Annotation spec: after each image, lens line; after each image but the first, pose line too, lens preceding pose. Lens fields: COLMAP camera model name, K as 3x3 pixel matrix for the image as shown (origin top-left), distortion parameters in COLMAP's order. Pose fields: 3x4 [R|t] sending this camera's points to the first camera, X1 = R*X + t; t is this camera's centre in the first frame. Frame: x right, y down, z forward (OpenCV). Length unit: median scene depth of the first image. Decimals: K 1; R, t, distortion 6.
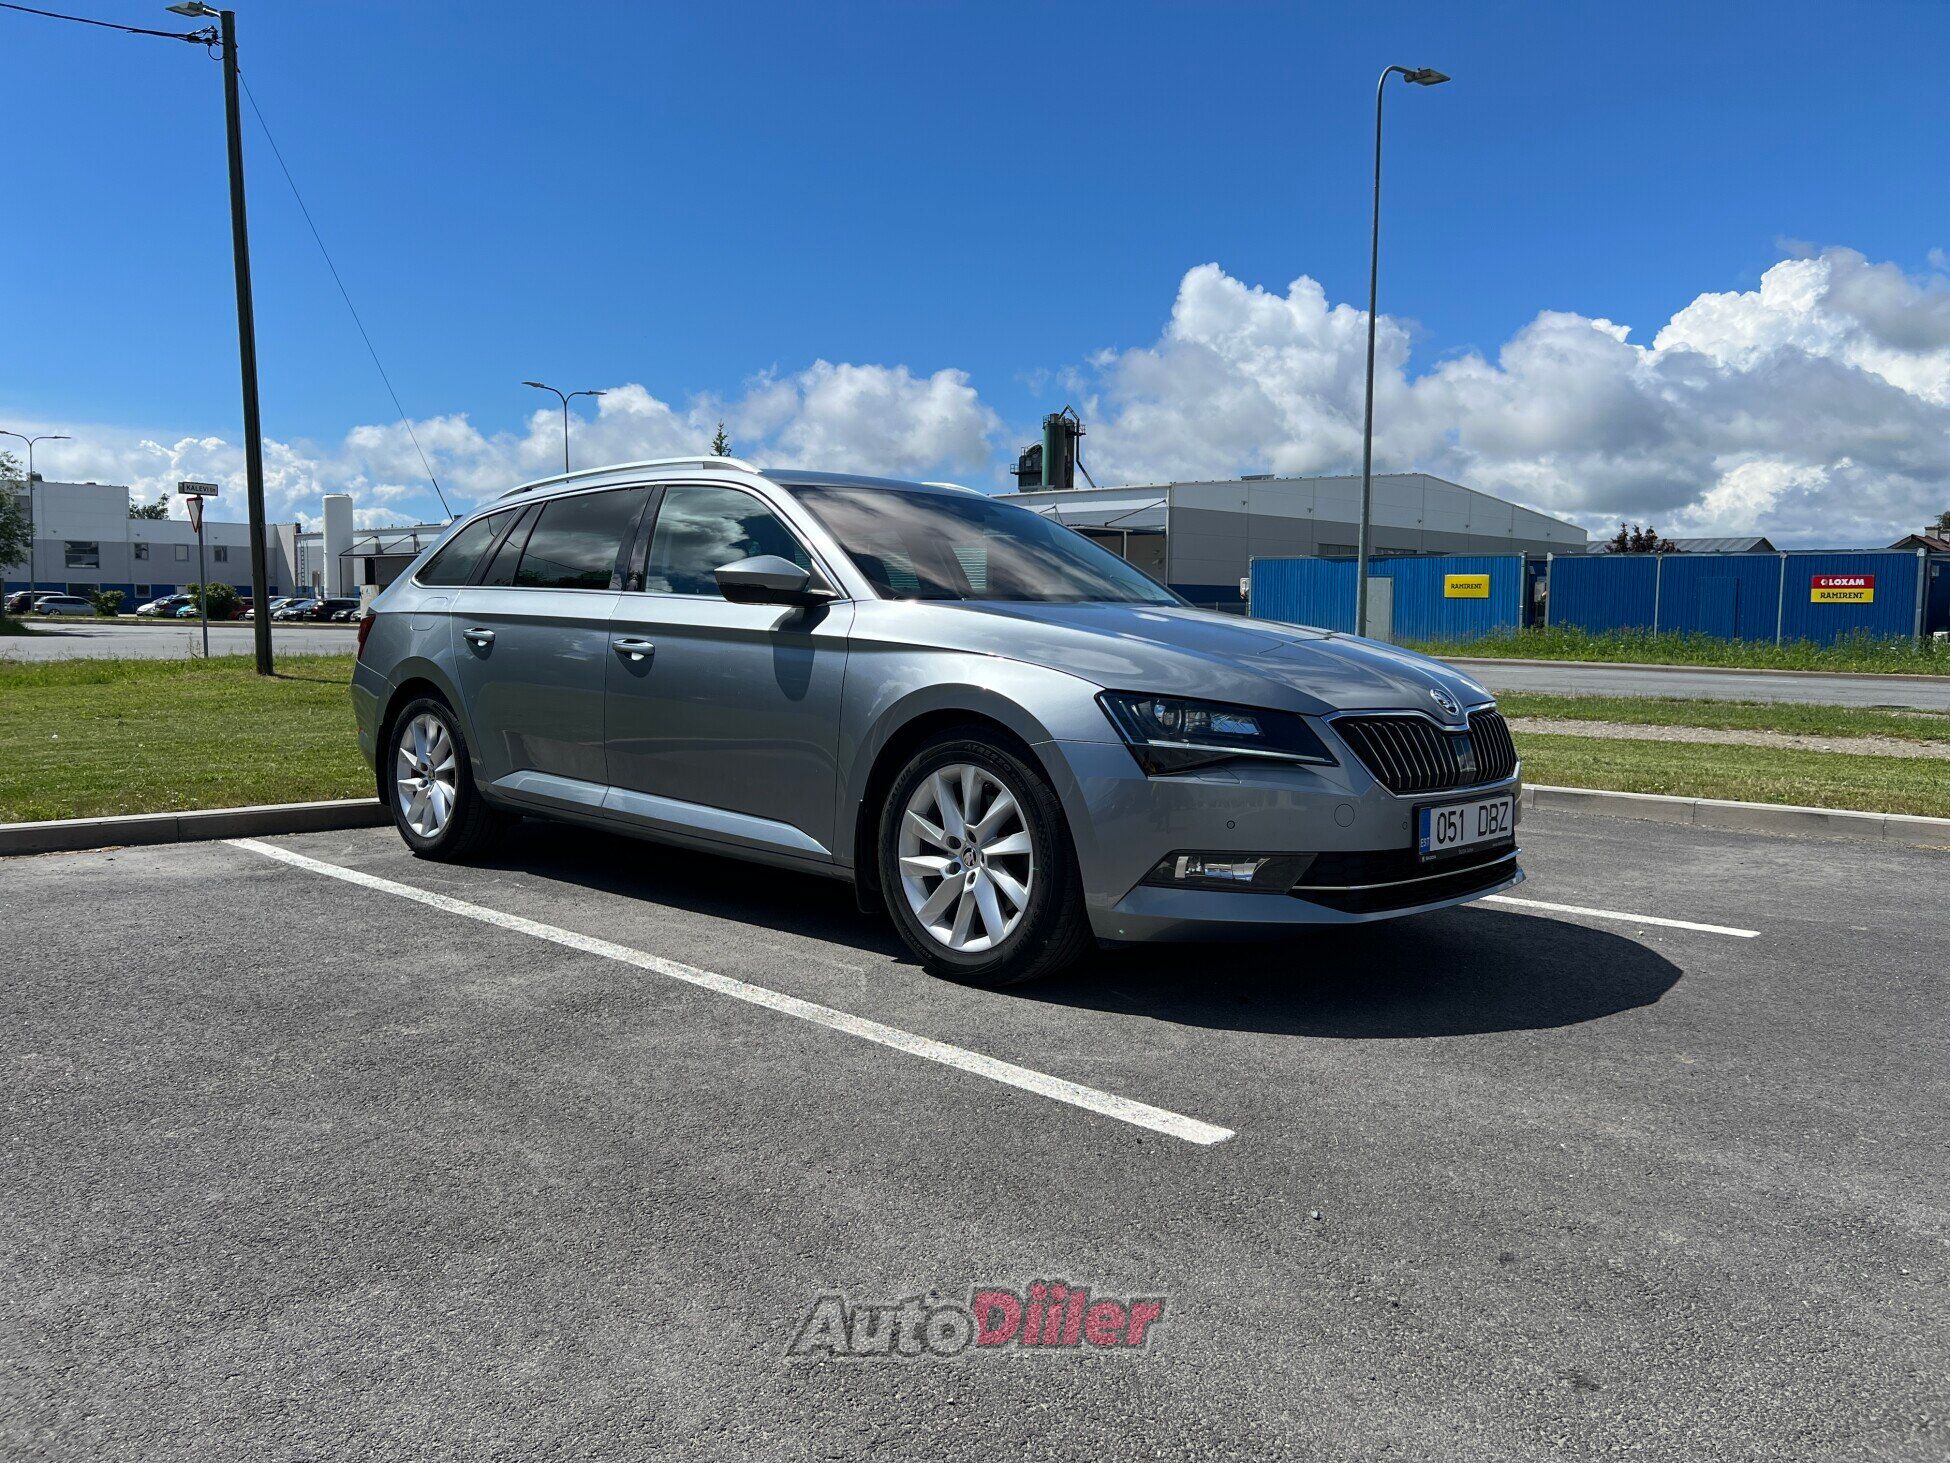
lens RADIAL K [[1471.1, 0, 984.9], [0, 1471.1, 720.7], [0, 0, 1]] dist [0.026608, -0.037242]
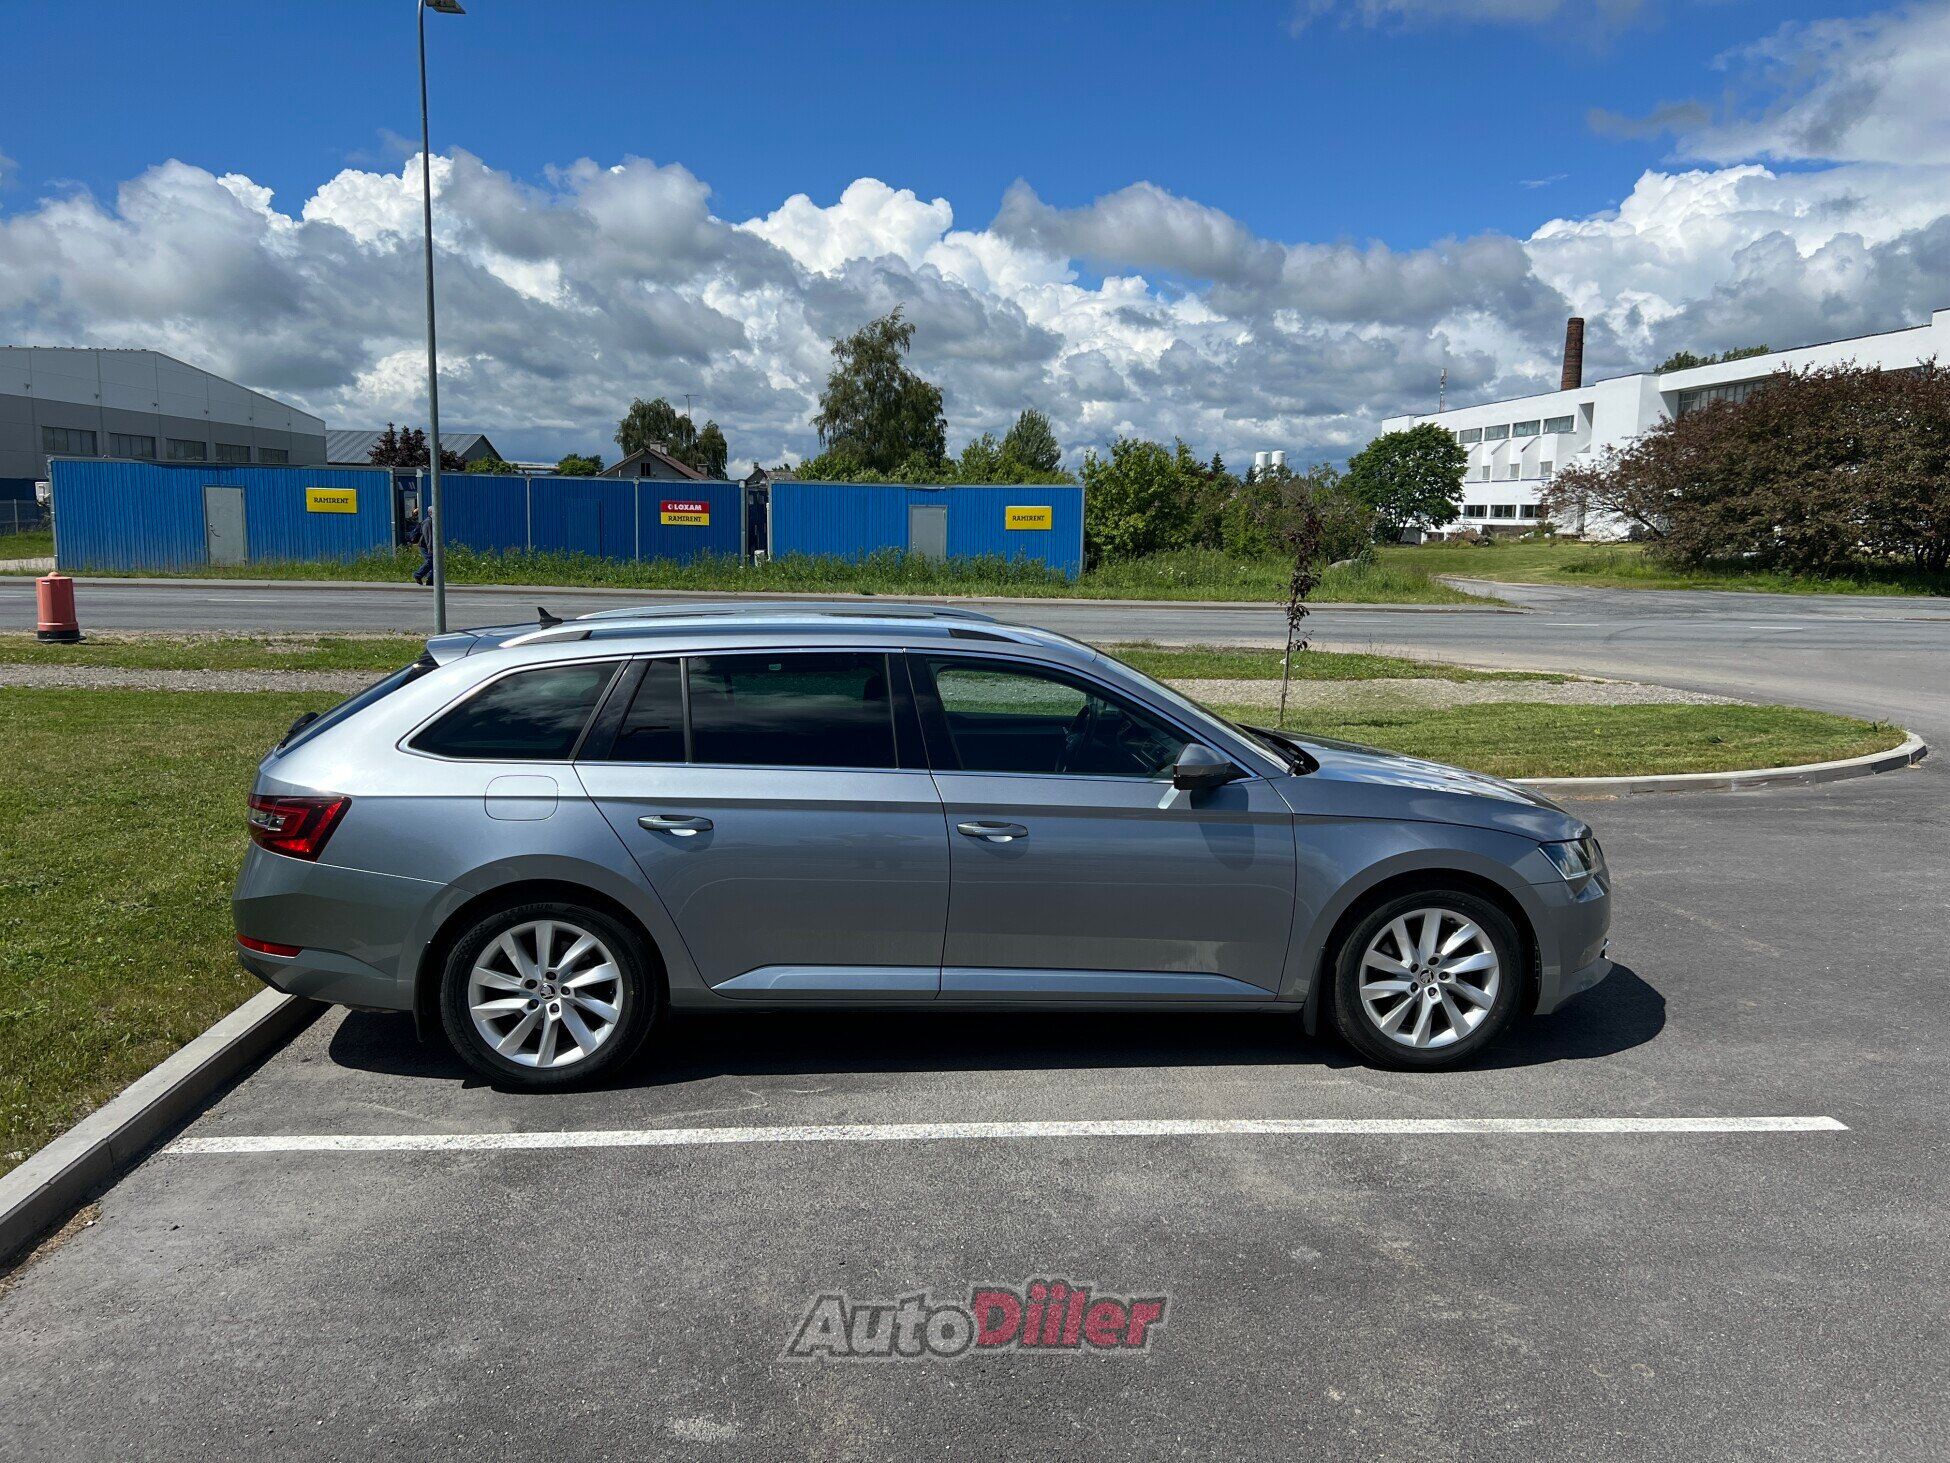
lens RADIAL K [[1471.1, 0, 974.0], [0, 1471.1, 719.7], [0, 0, 1]] dist [0.026608, -0.037242]
pose [[0.665758, -0.099320, 0.739528, -0.108174], [0.039244, 0.994391, 0.098220, -0.024544], [-0.745135, -0.036369, 0.665922, 0.038234]]
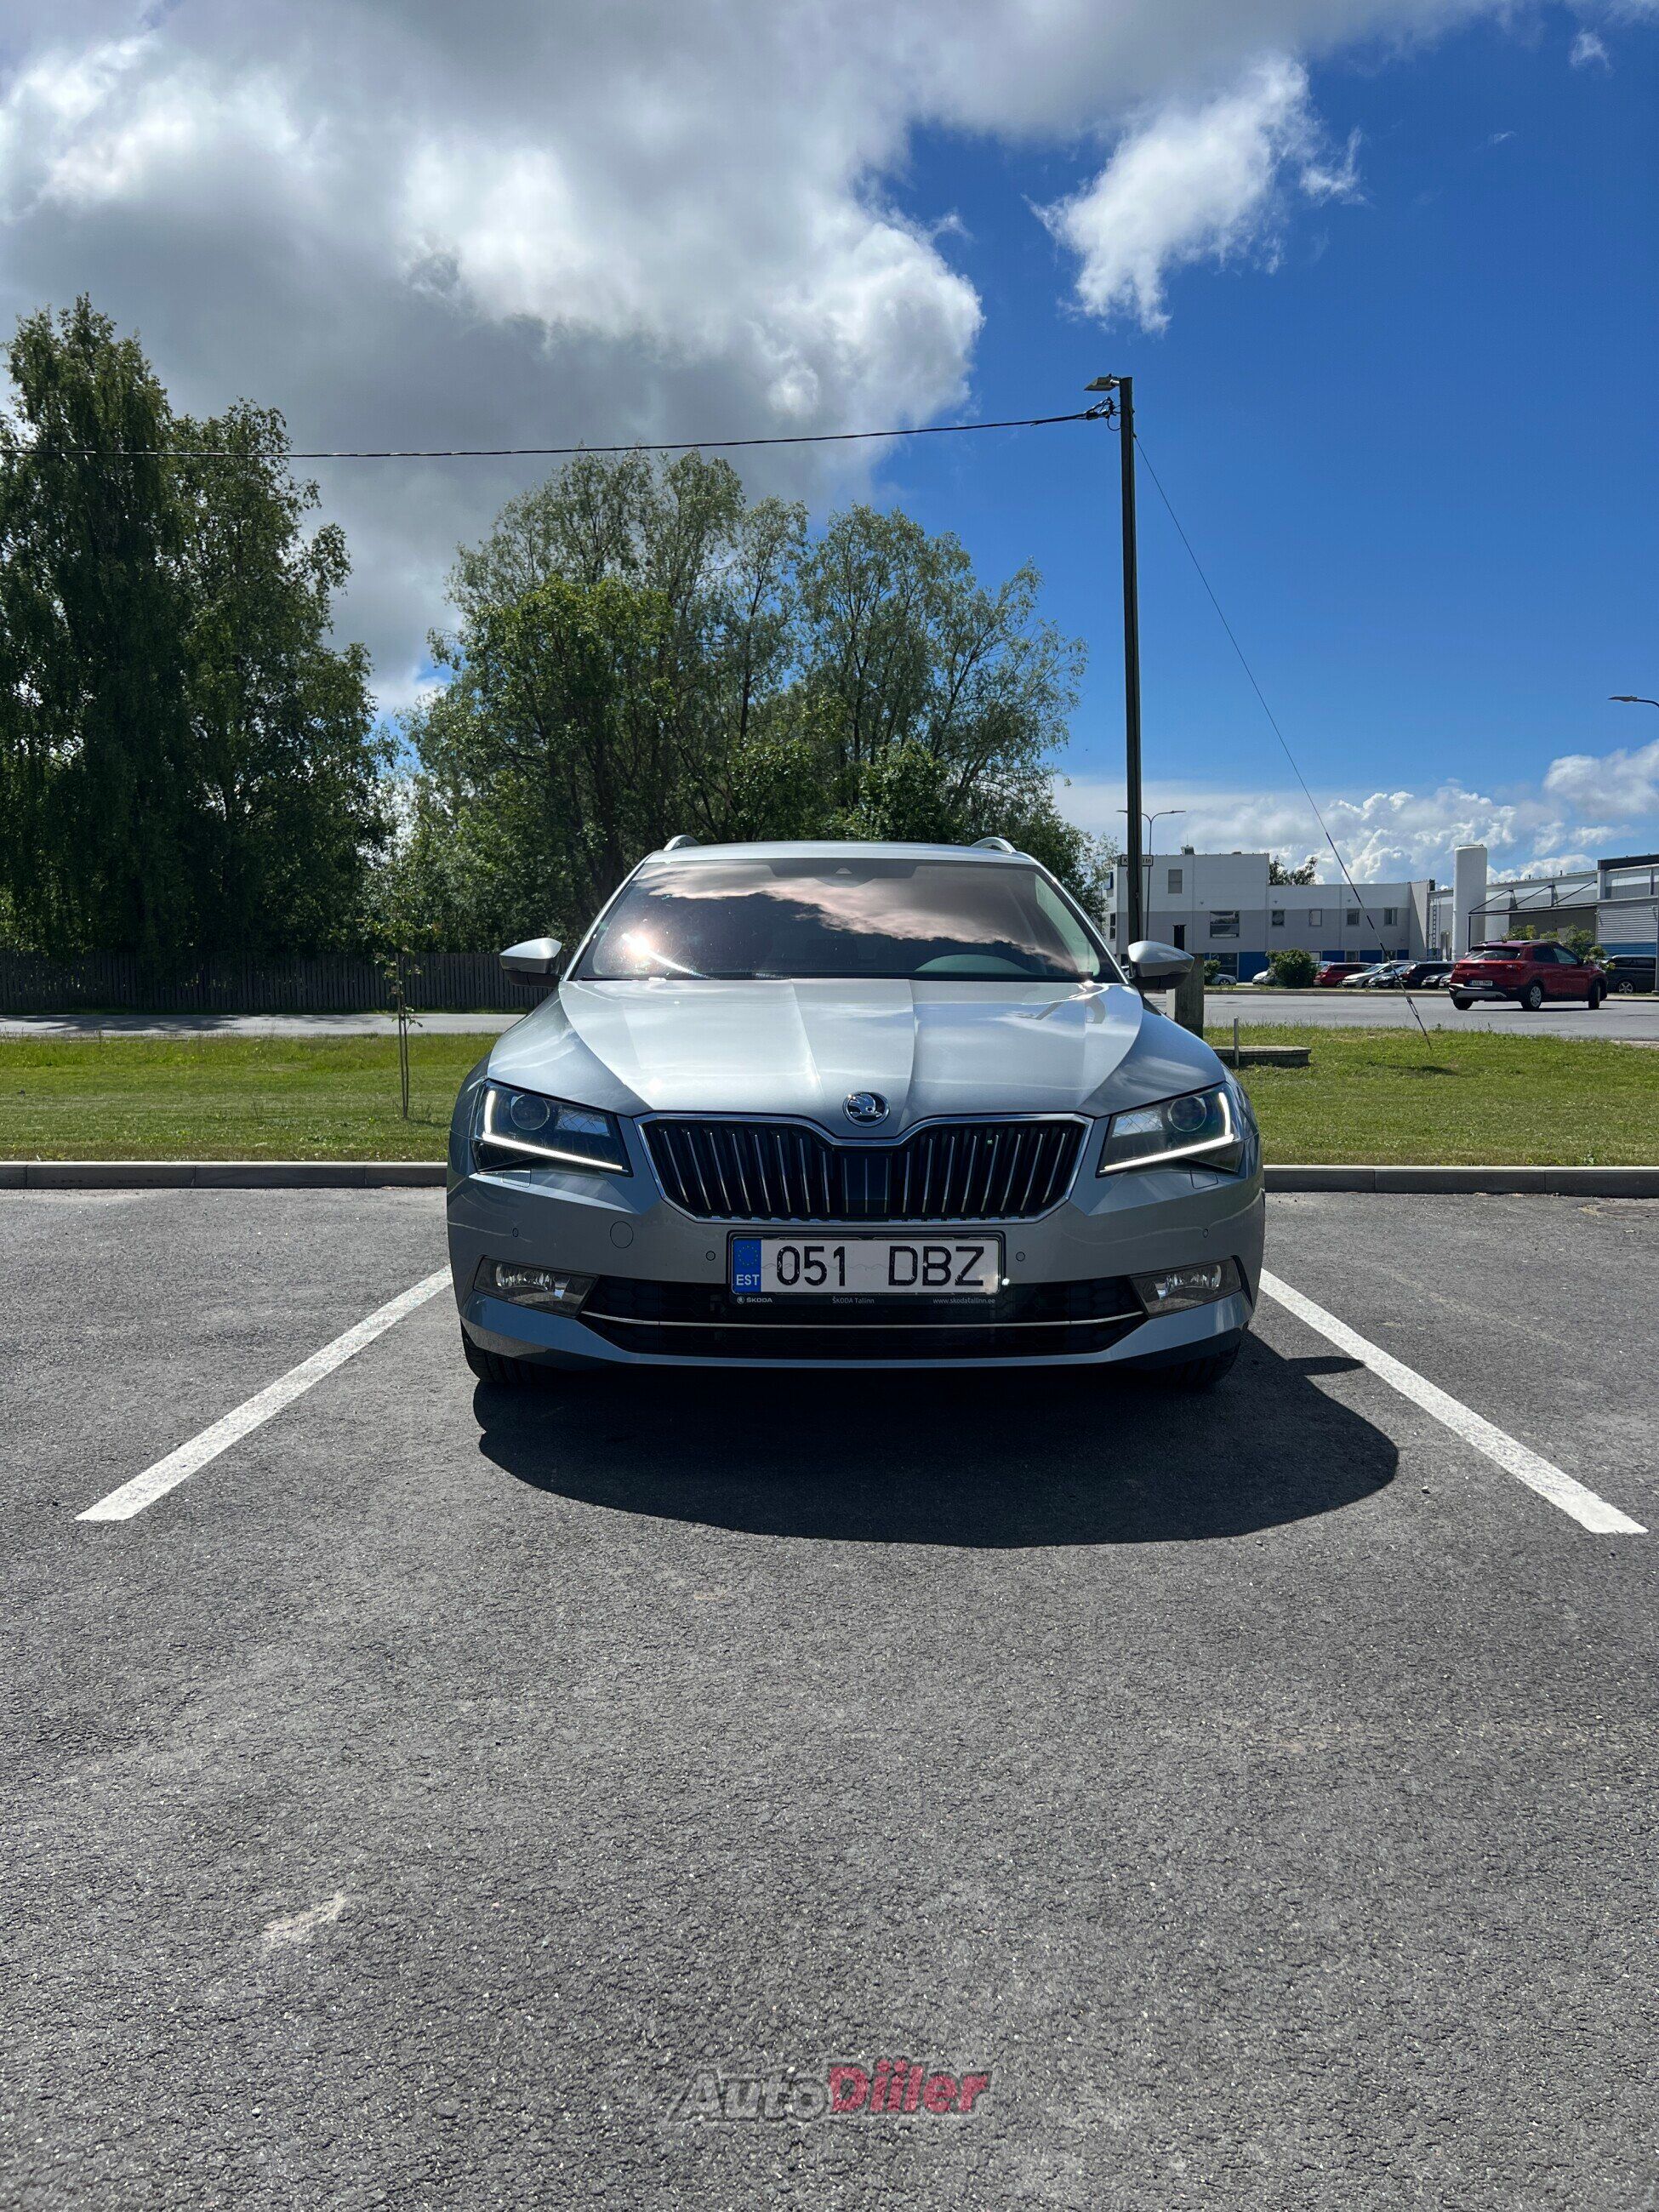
lens RADIAL K [[1668.8, 0, 825.8], [0, 1668.8, 1114.3], [0, 0, 1]] dist [0.026608, -0.037242]
pose [[0.702248, 0.042418, -0.710668, 0.963451], [-0.035843, 0.999064, 0.024213, -0.030905], [0.711030, 0.008469, 0.703111, 0.387425]]
